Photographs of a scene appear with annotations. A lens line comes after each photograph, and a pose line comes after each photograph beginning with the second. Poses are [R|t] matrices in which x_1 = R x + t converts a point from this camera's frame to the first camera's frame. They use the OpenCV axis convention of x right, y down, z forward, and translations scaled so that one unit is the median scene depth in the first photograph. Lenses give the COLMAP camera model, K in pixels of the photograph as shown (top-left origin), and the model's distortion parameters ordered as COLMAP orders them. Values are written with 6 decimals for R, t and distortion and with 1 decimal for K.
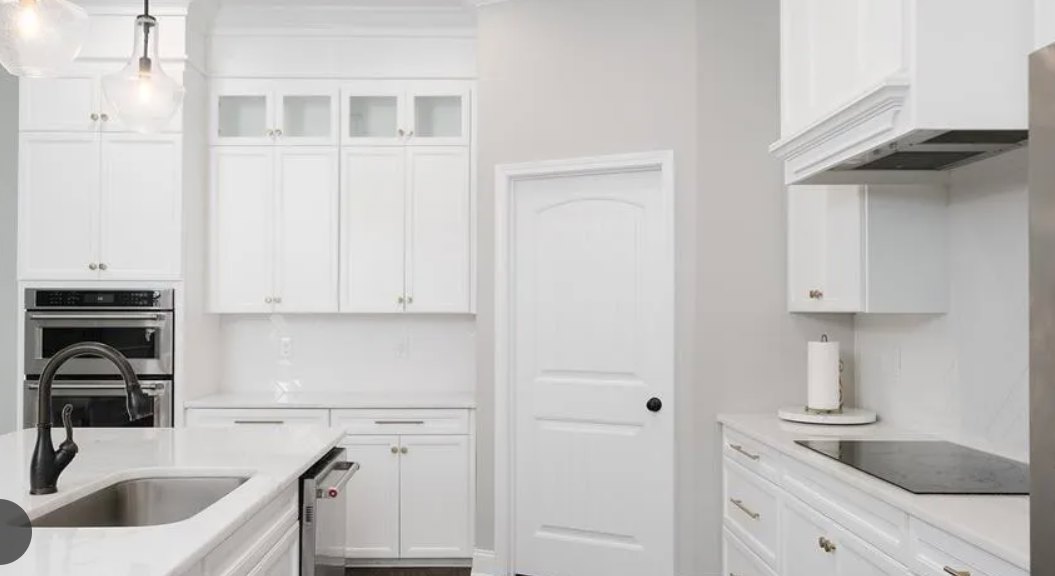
lens RADIAL K [[900.6, 0, 527.5], [0, 900.6, 288.0], [0, 0, 1]] dist [0.001414, 0.002457]
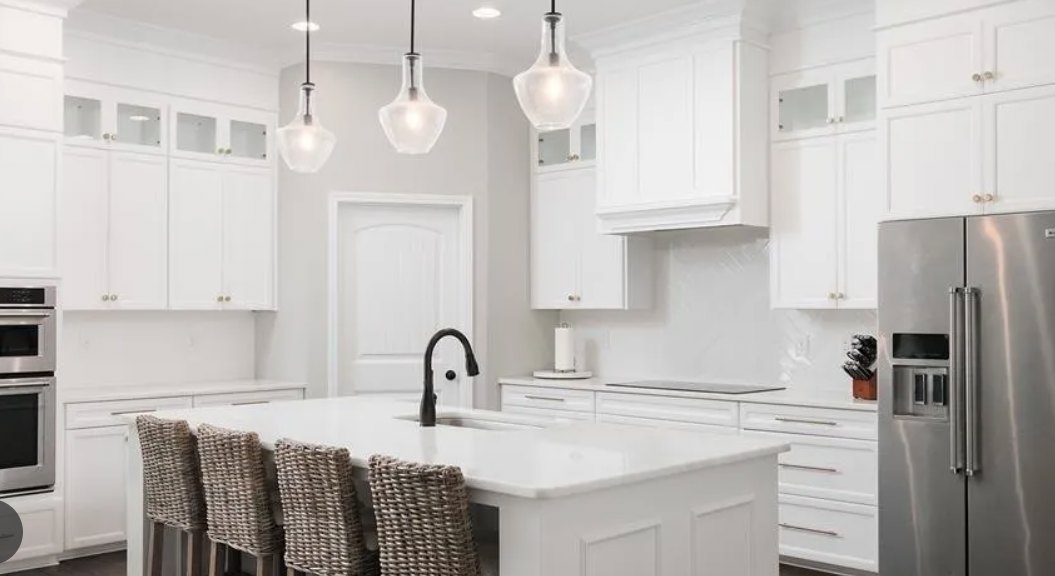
lens RADIAL K [[994.5, 0, 527.5], [0, 994.5, 288.0], [0, 0, 1]] dist [0.004598, 0.004504]
pose [[0.710764, 0.014988, 0.703270, -0.818951], [-0.016996, 0.999847, -0.004131, -0.001748], [-0.703225, -0.009017, 0.710910, -0.175855]]
